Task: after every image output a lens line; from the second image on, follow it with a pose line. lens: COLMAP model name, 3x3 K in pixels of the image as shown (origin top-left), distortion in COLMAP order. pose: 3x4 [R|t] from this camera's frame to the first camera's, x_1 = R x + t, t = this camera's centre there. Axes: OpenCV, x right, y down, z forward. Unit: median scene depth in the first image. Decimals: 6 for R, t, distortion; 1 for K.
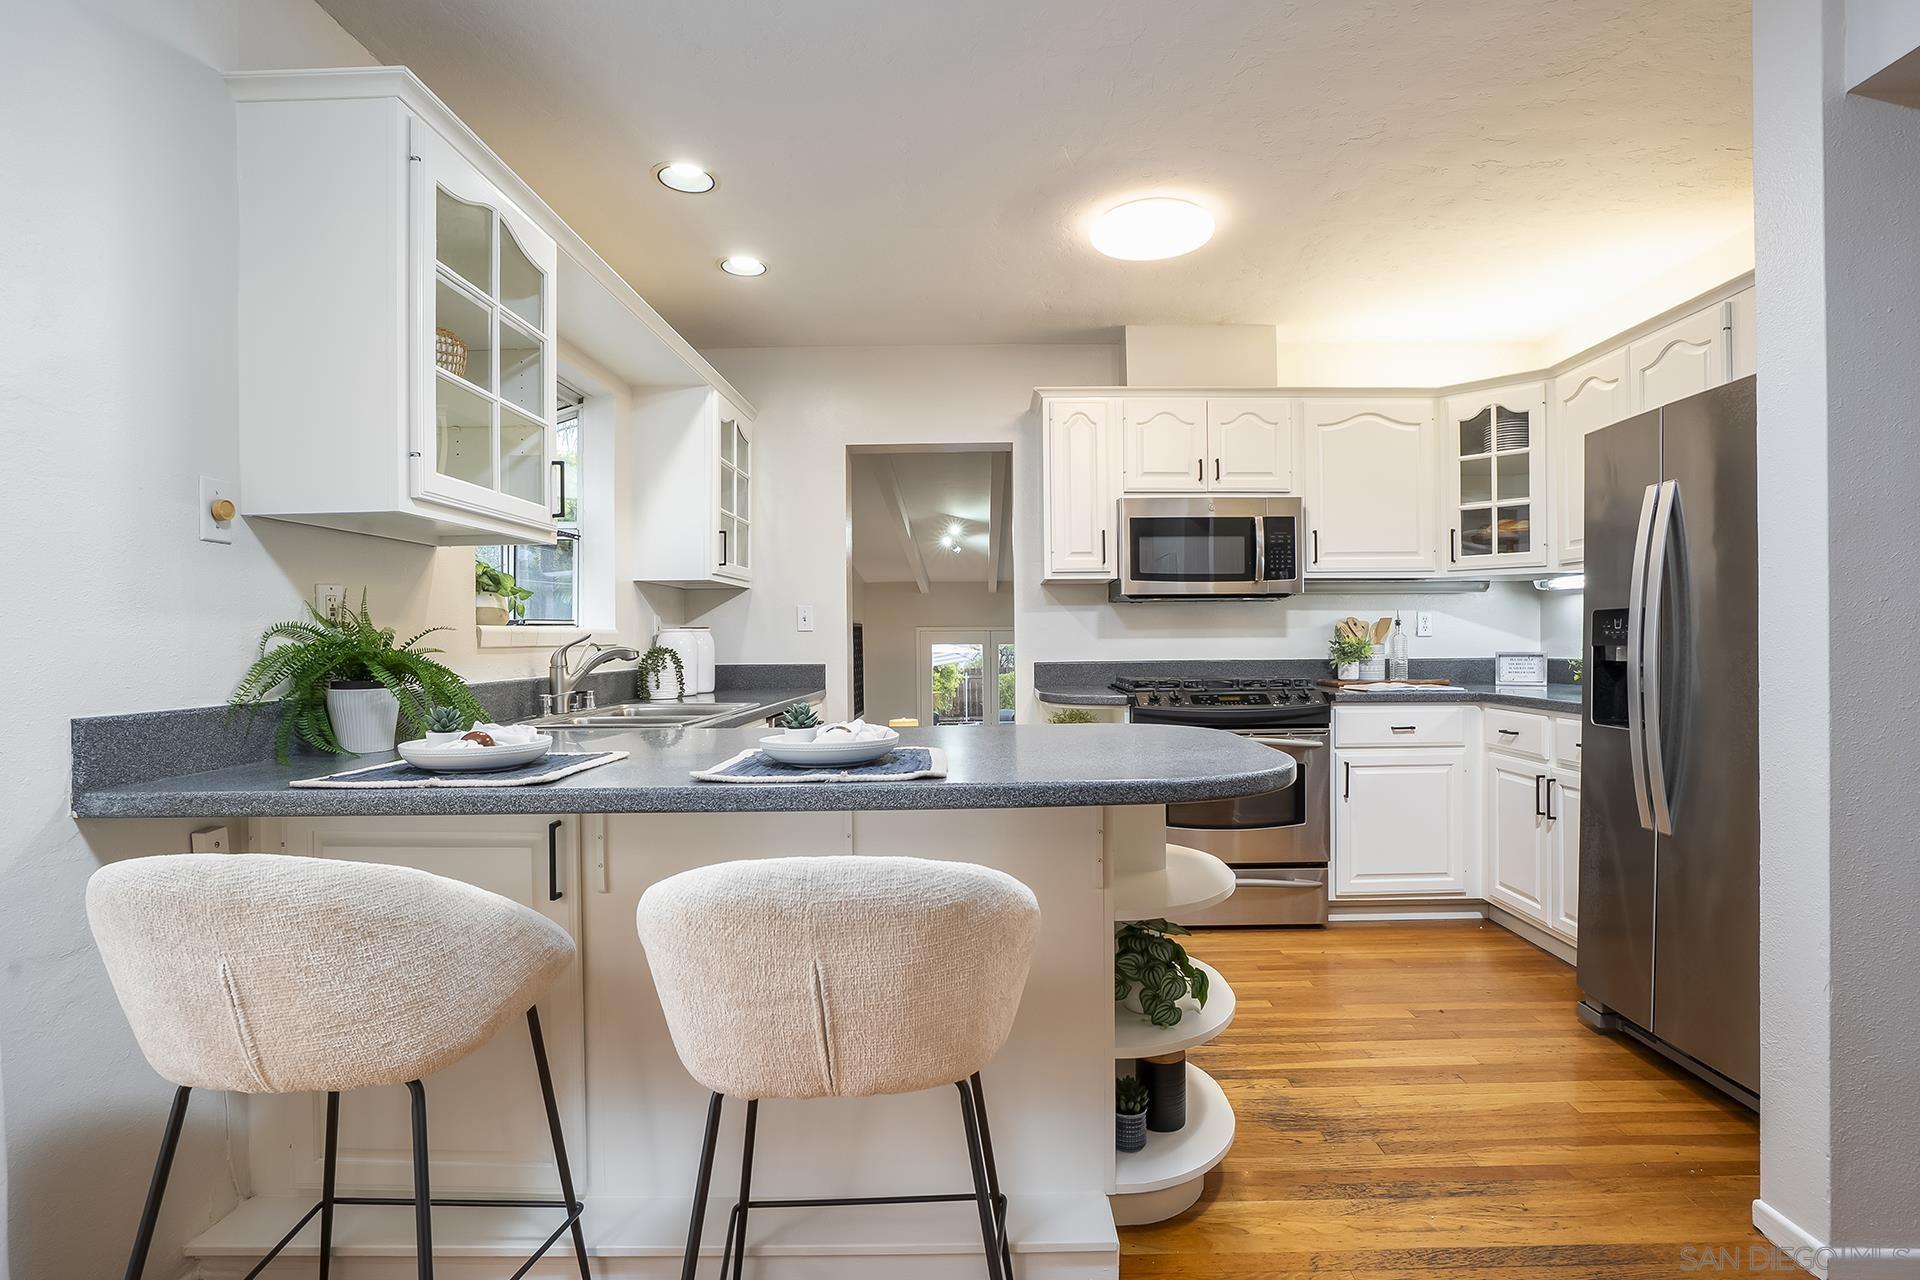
lens RADIAL K [[890.8, 0, 994.8], [0, 890.8, 646.0], [0, 0, 1]] dist [-0.034299, 0.012344]
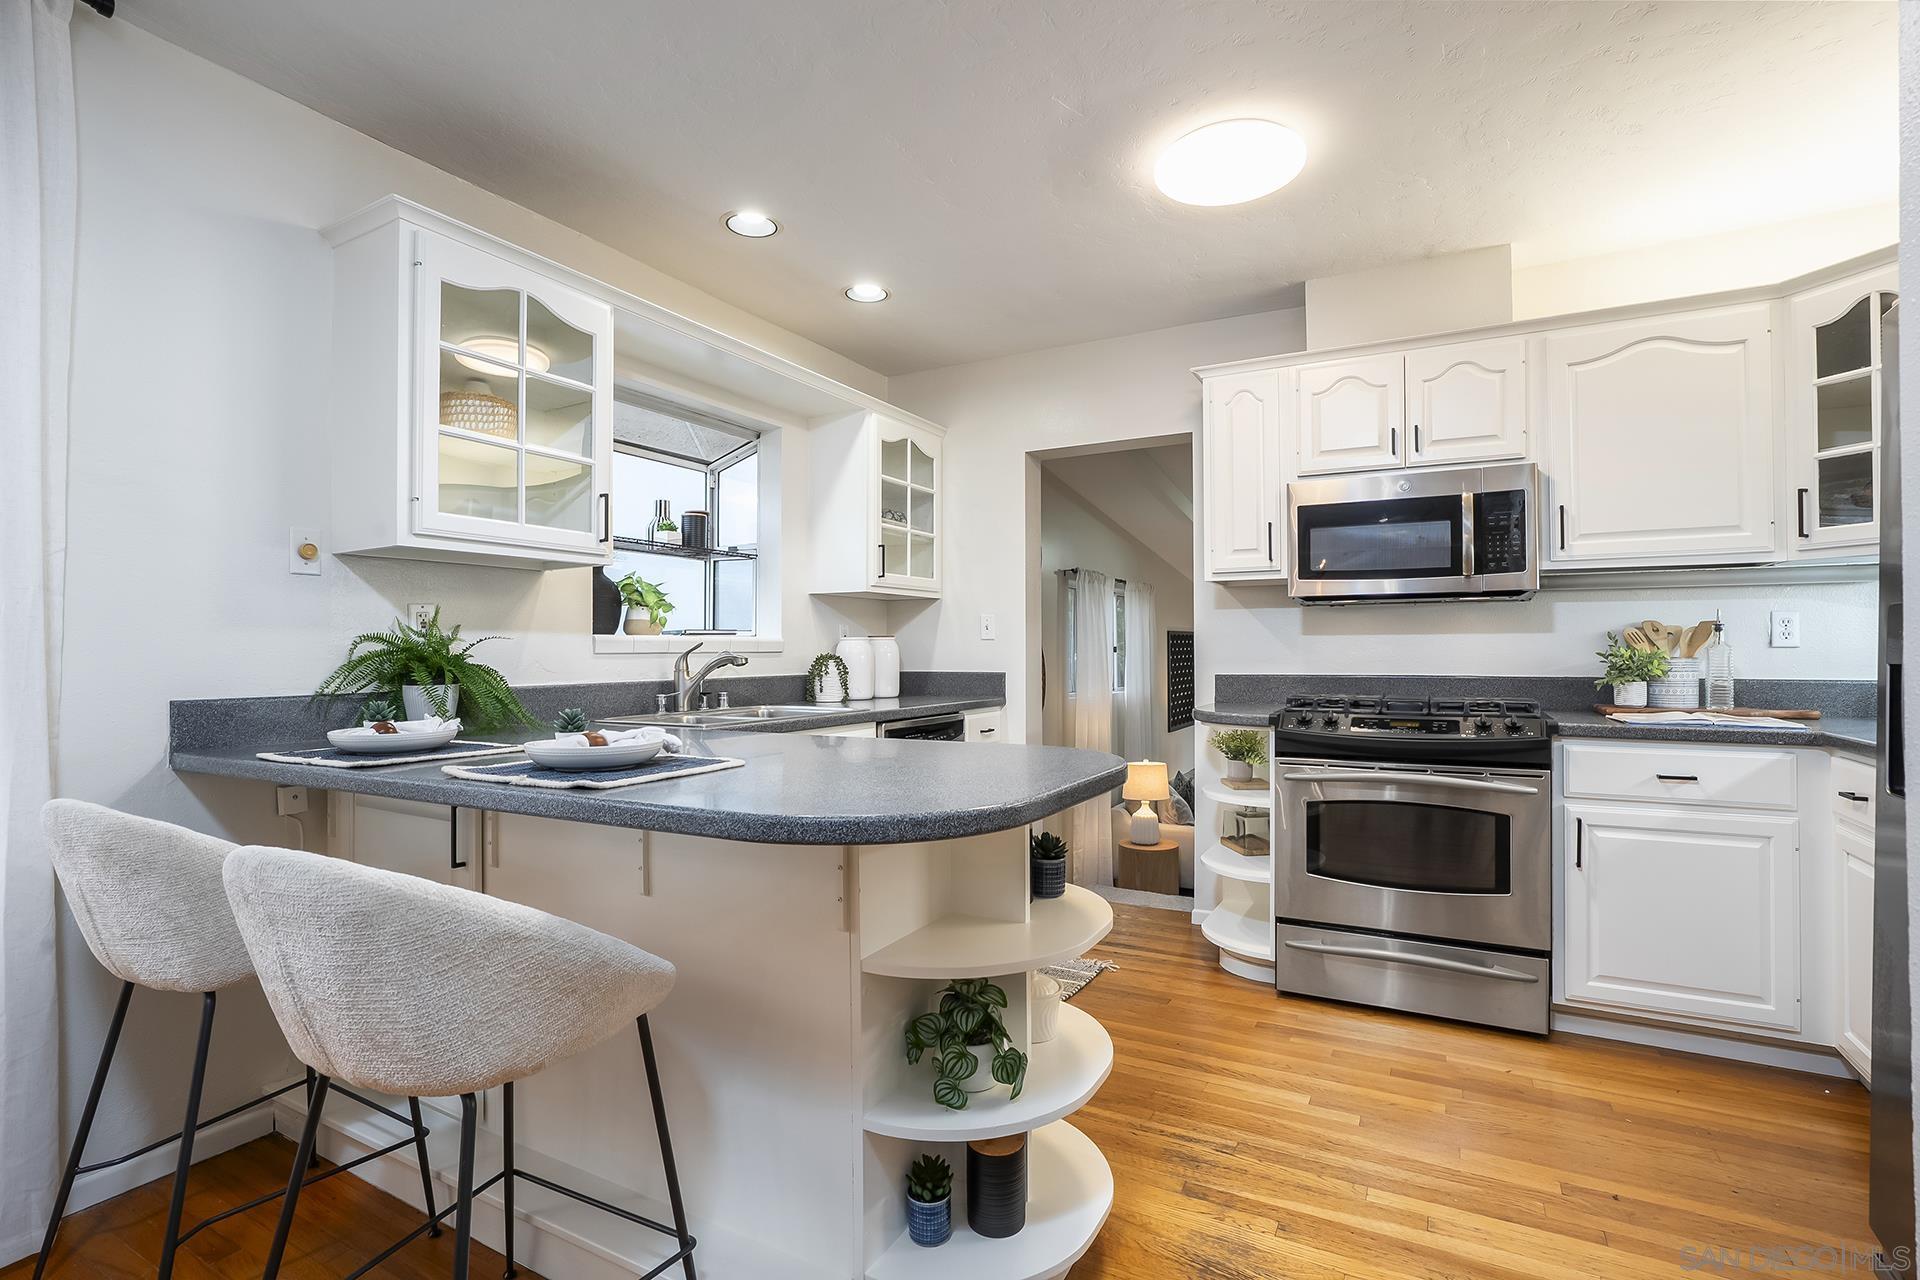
lens RADIAL K [[890.8, 0, 1002.8], [0, 890.8, 641.3], [0, 0, 1]] dist [-0.034299, 0.012344]
pose [[0.885313, 0.000725, -0.464995, 0.318969], [-0.007615, 0.999887, -0.012939, -0.002337], [0.464933, 0.014996, 0.885219, 0.136926]]
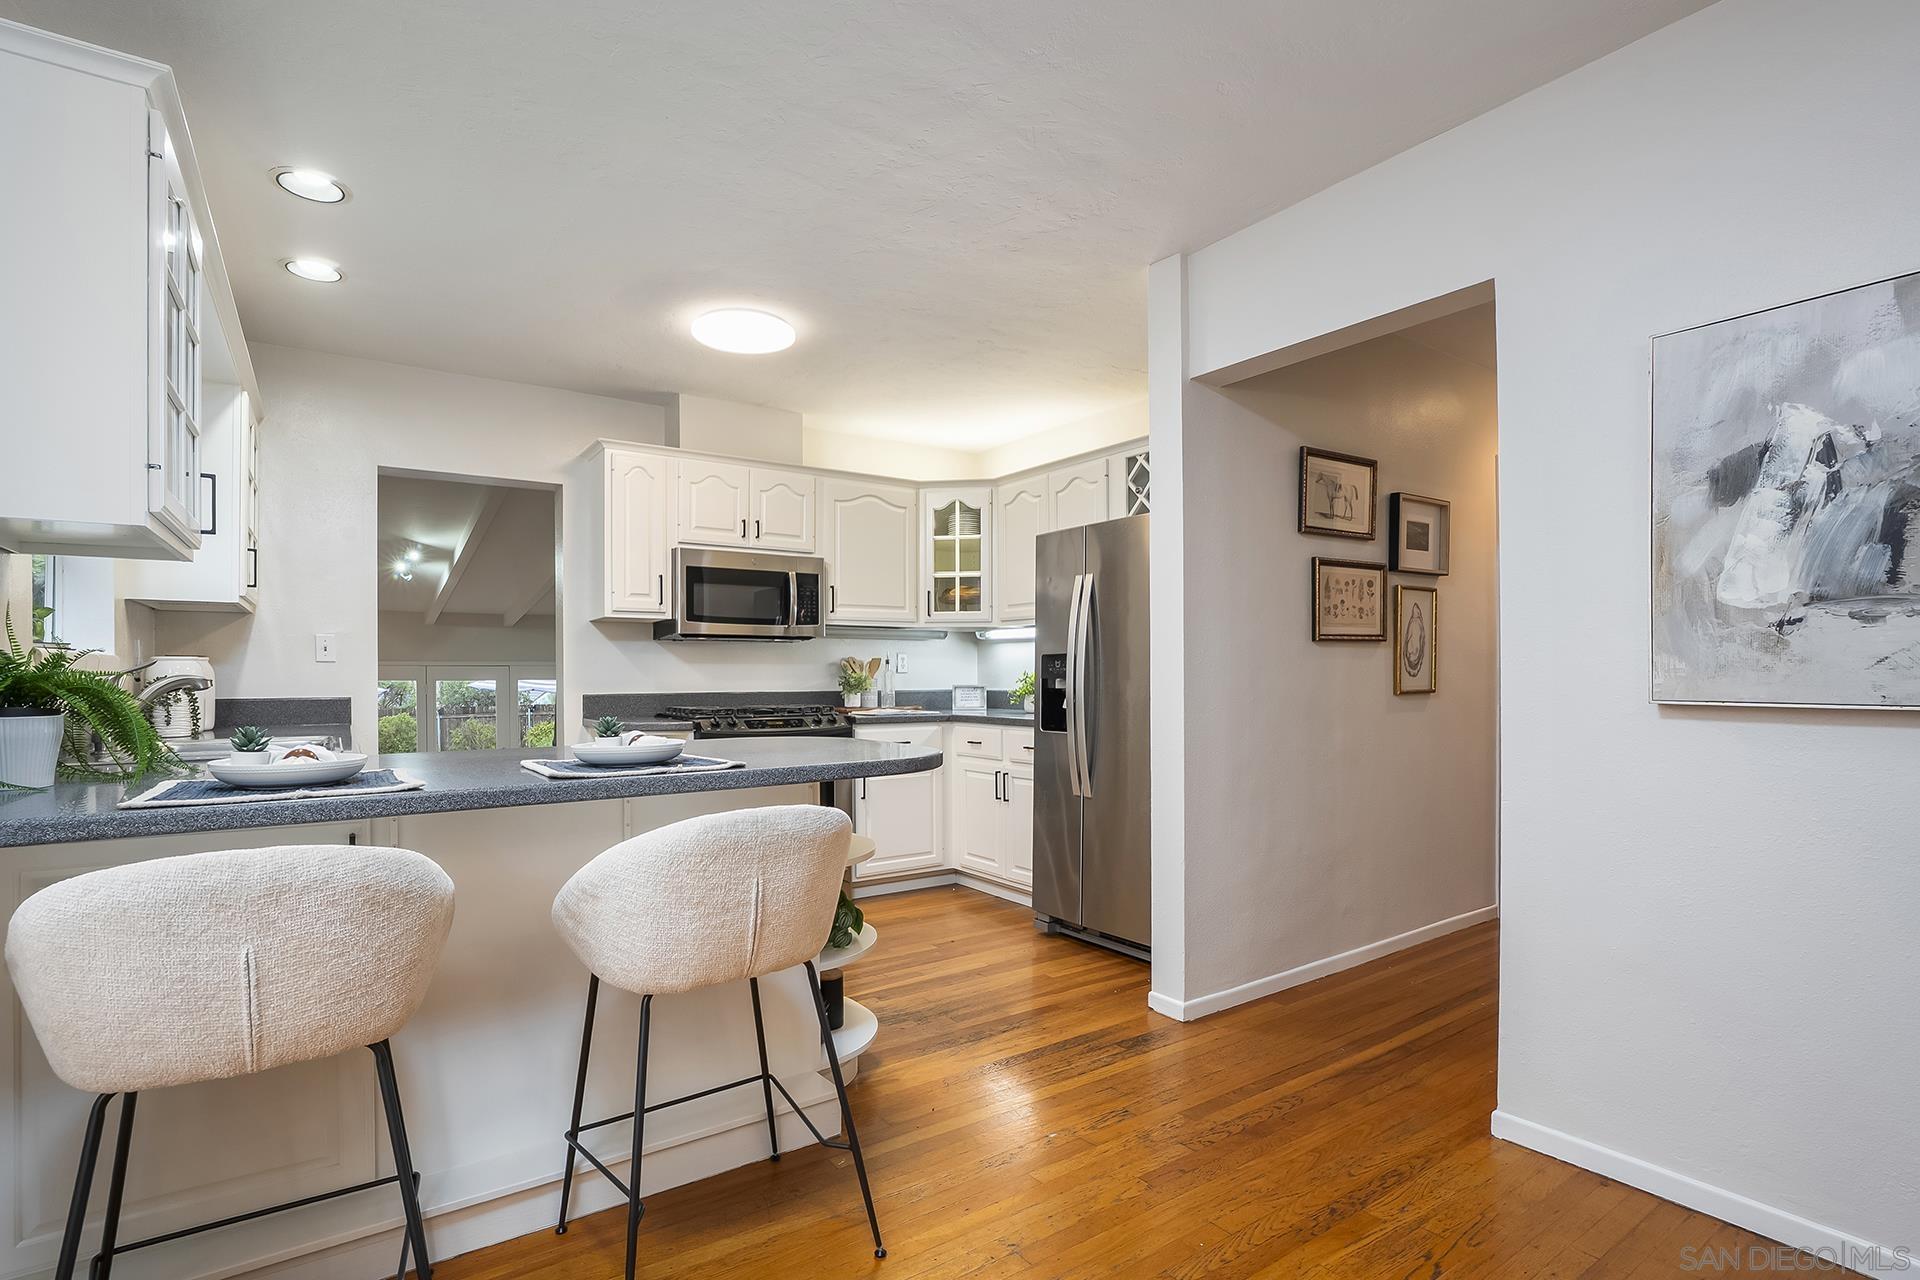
lens RADIAL K [[890.8, 0, 923.5], [0, 890.8, 684.1], [0, 0, 1]] dist [-0.034299, 0.012344]
pose [[0.840122, 0.000913, 0.542397, -0.221410], [-0.000035, 0.999999, -0.001629, 0.008811], [-0.542398, 0.001349, 0.840120, -0.116718]]
